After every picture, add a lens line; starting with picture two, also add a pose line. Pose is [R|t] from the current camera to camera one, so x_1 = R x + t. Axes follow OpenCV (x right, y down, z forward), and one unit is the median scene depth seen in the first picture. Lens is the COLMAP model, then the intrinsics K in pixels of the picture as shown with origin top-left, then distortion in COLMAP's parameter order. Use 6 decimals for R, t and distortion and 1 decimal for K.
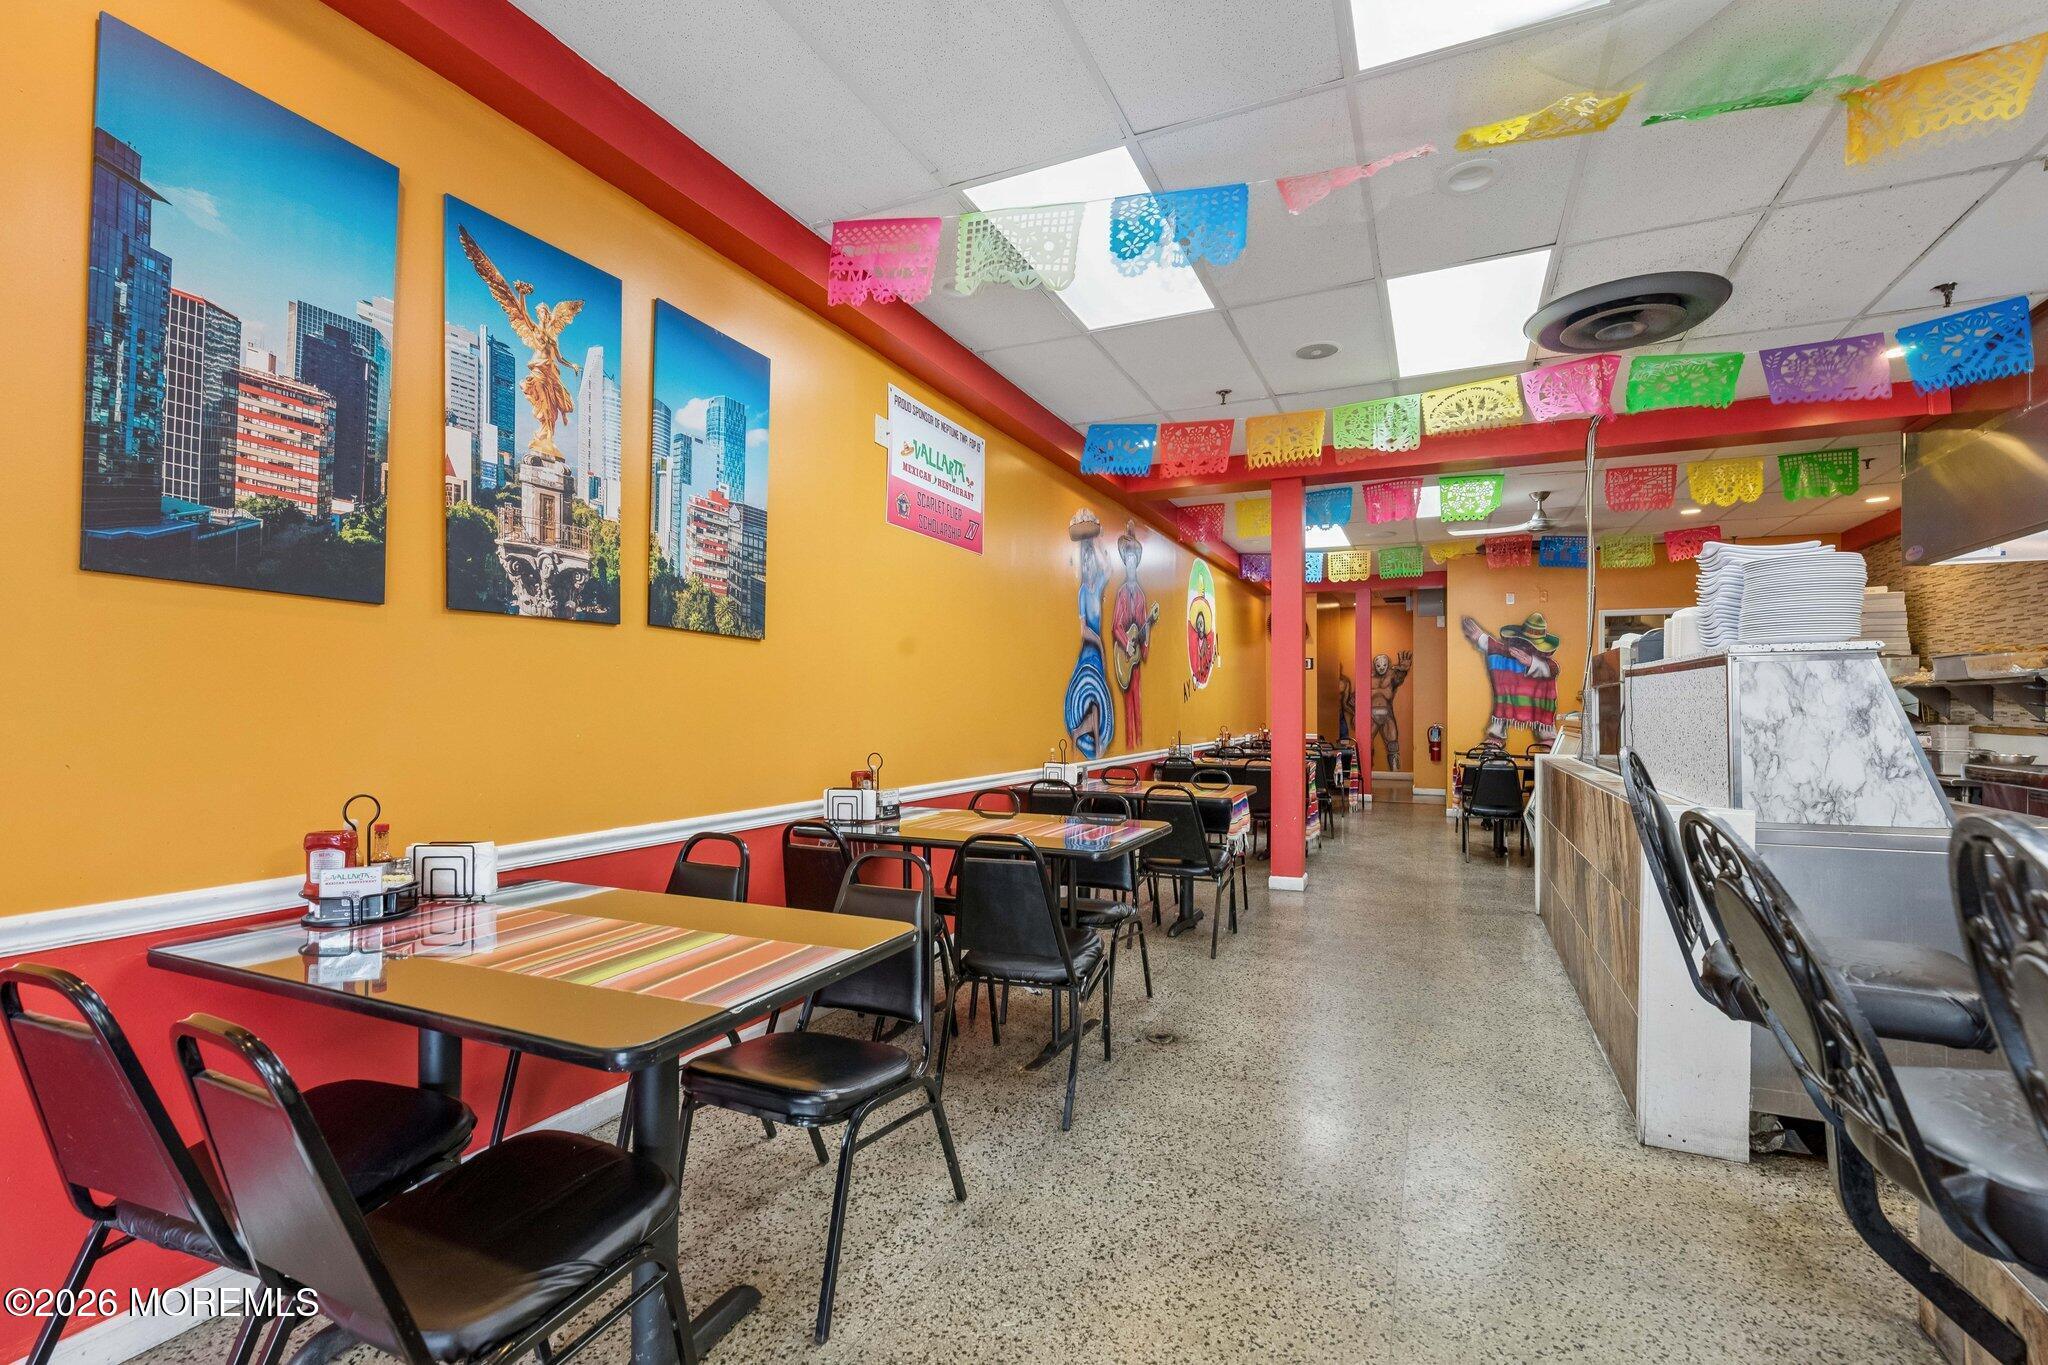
lens RADIAL K [[896.9, 0, 1021.3], [0, 896.9, 706.4], [0, 0, 1]] dist [0.001501, -0.000568]
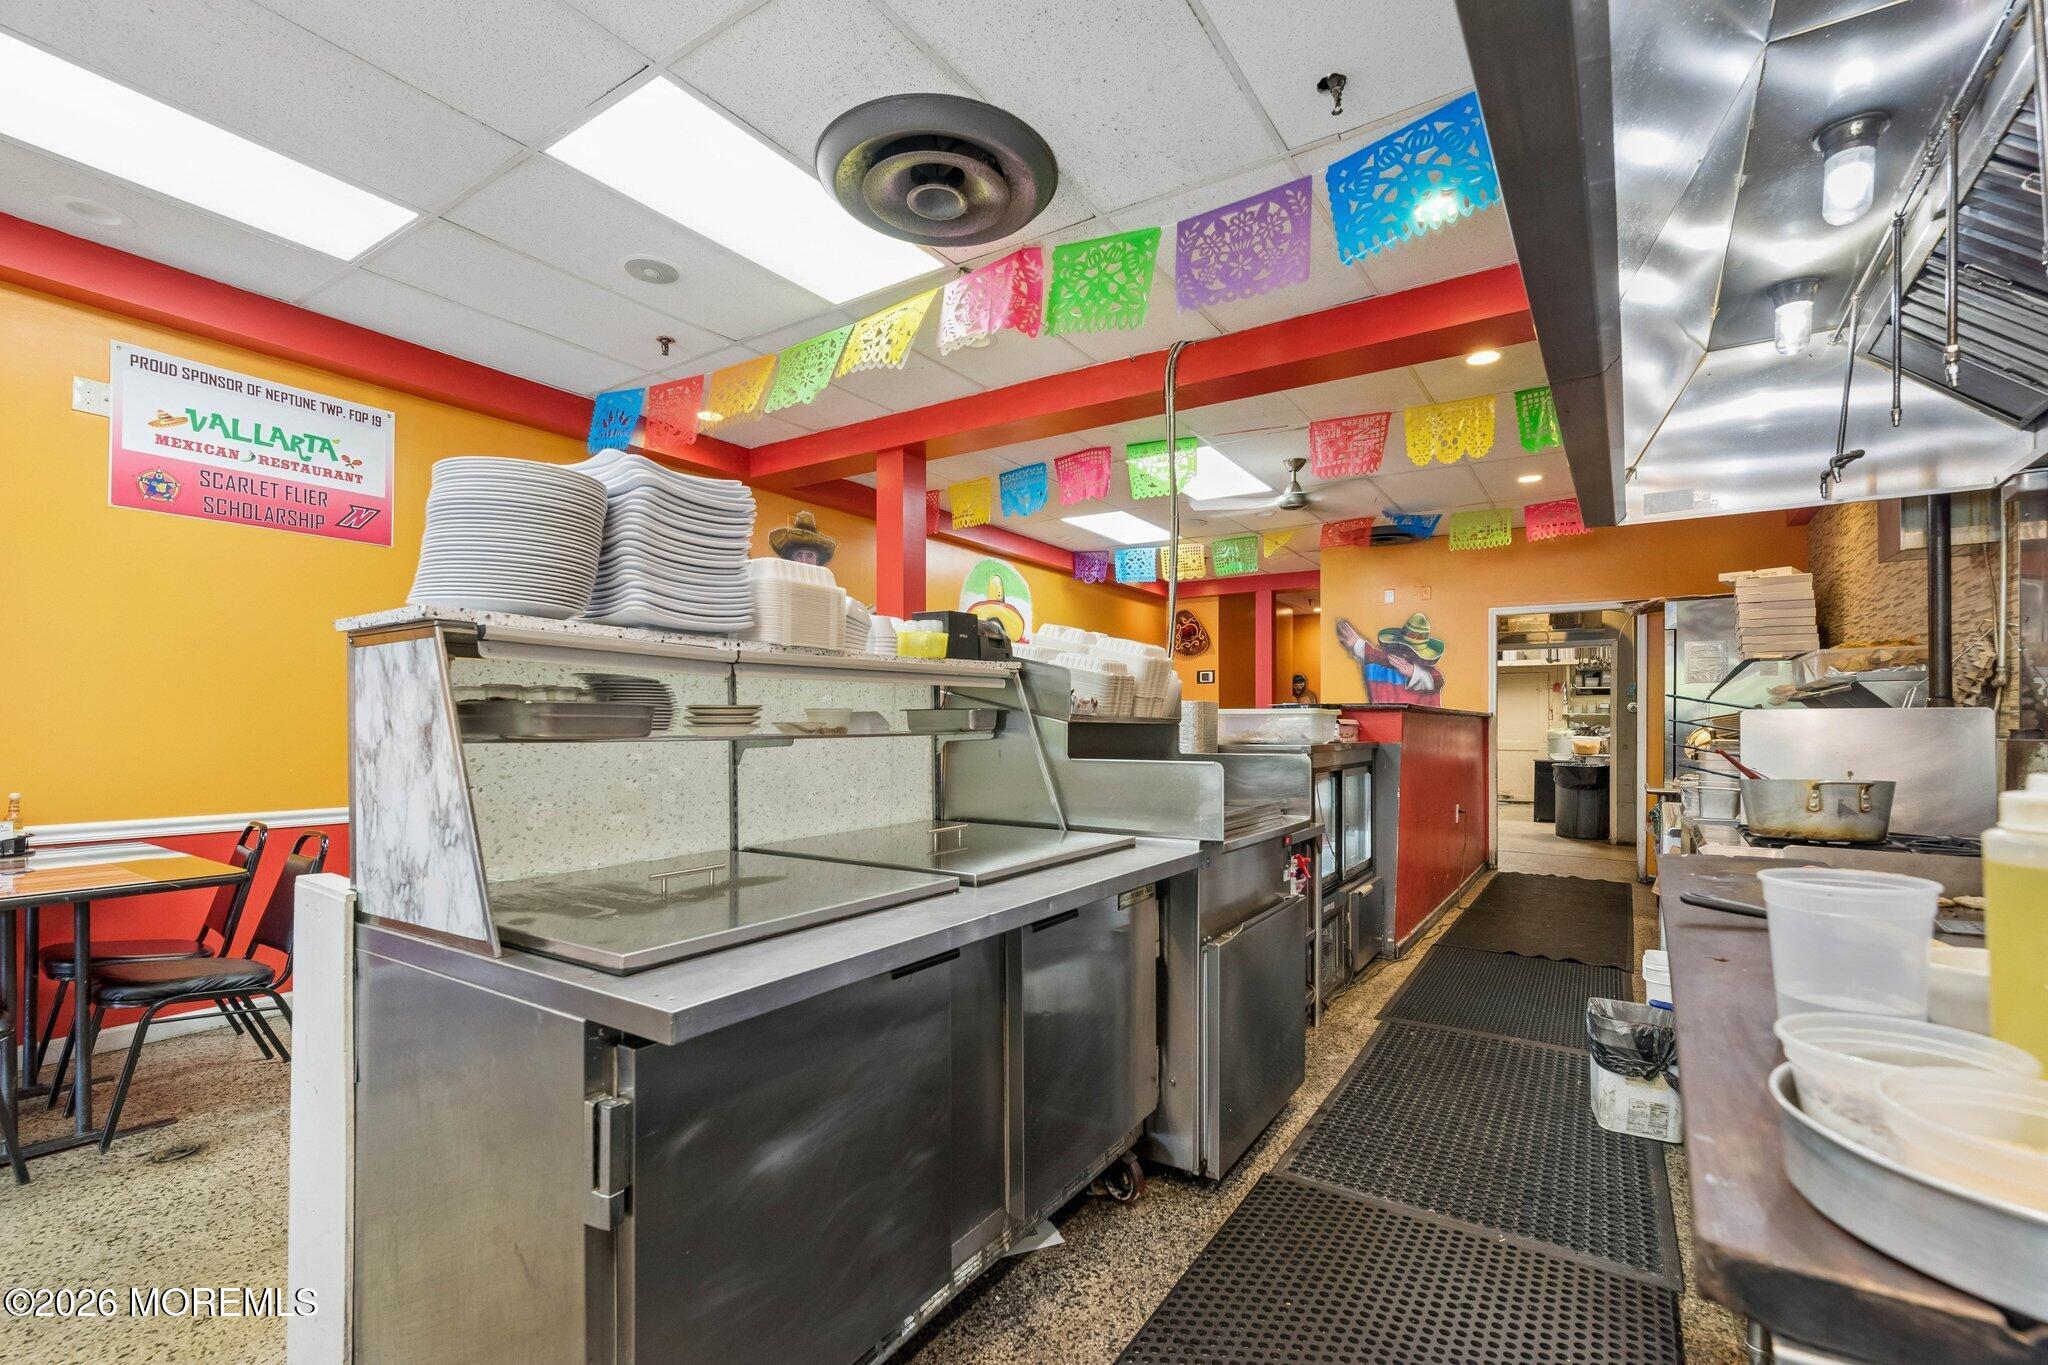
lens RADIAL K [[900.4, 0, 1022.2], [0, 900.4, 724.6], [0, 0, 1]] dist [0.000784, -0.000451]
pose [[0.988977, 0.001207, -0.148067, 0.752802], [-0.001298, 0.999999, -0.000518, 0.001512], [0.148066, 0.000704, 0.988977, 0.261335]]
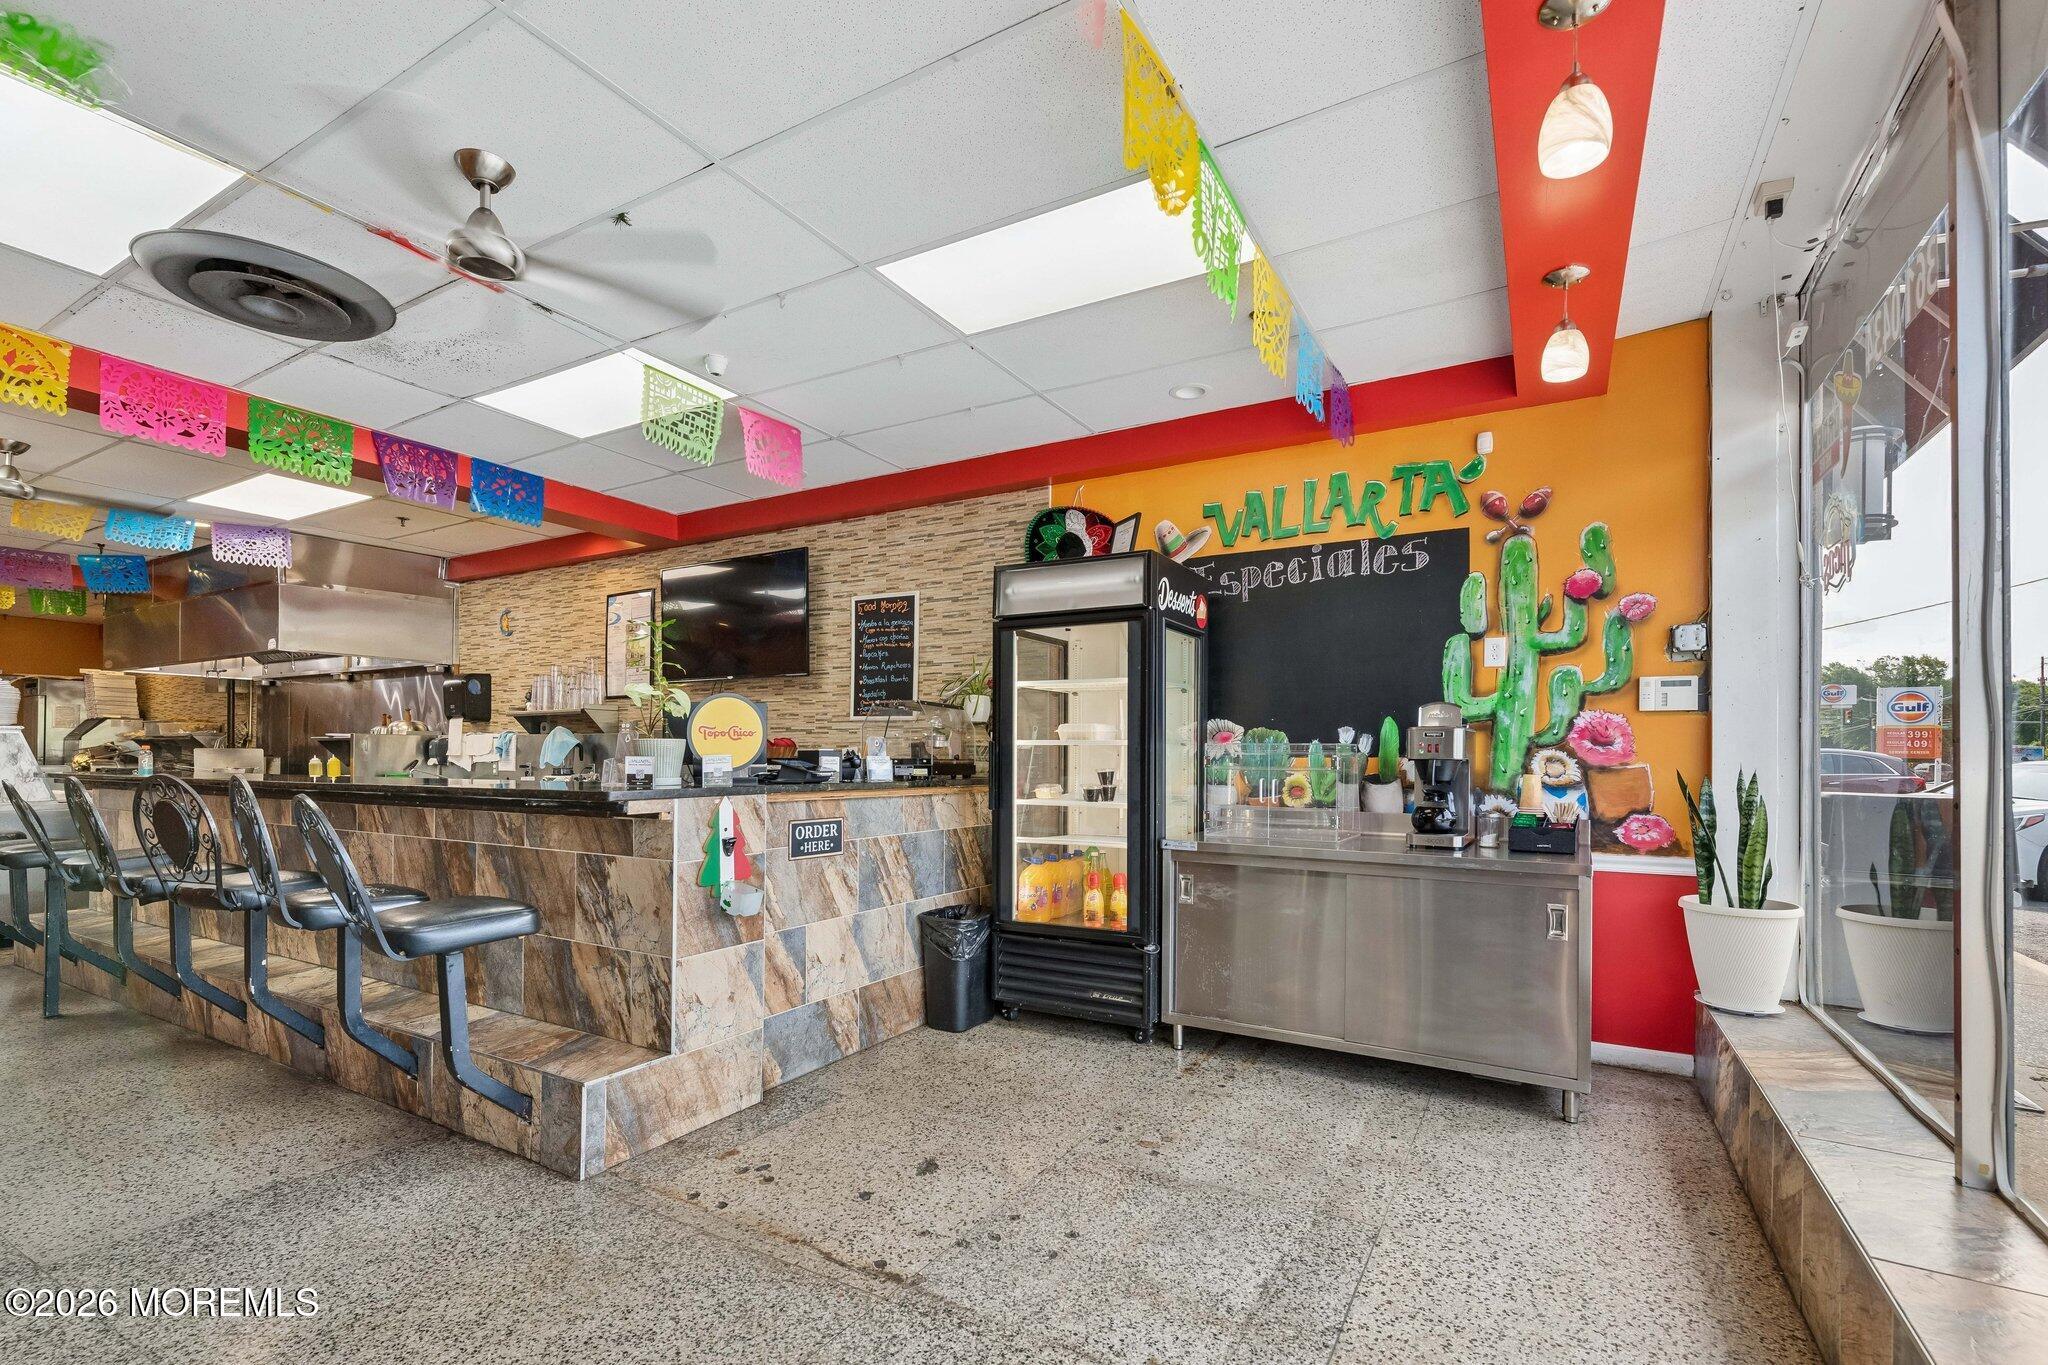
lens RADIAL K [[910.7, 0, 1026.2], [0, 910.7, 752.2], [0, 0, 1]] dist [0.001979, -0.000306]
pose [[0.083643, 0.004016, 0.996488, -0.691108], [-0.004885, 0.999982, -0.003620, -0.003940], [-0.996484, -0.004565, 0.083662, -1.034693]]
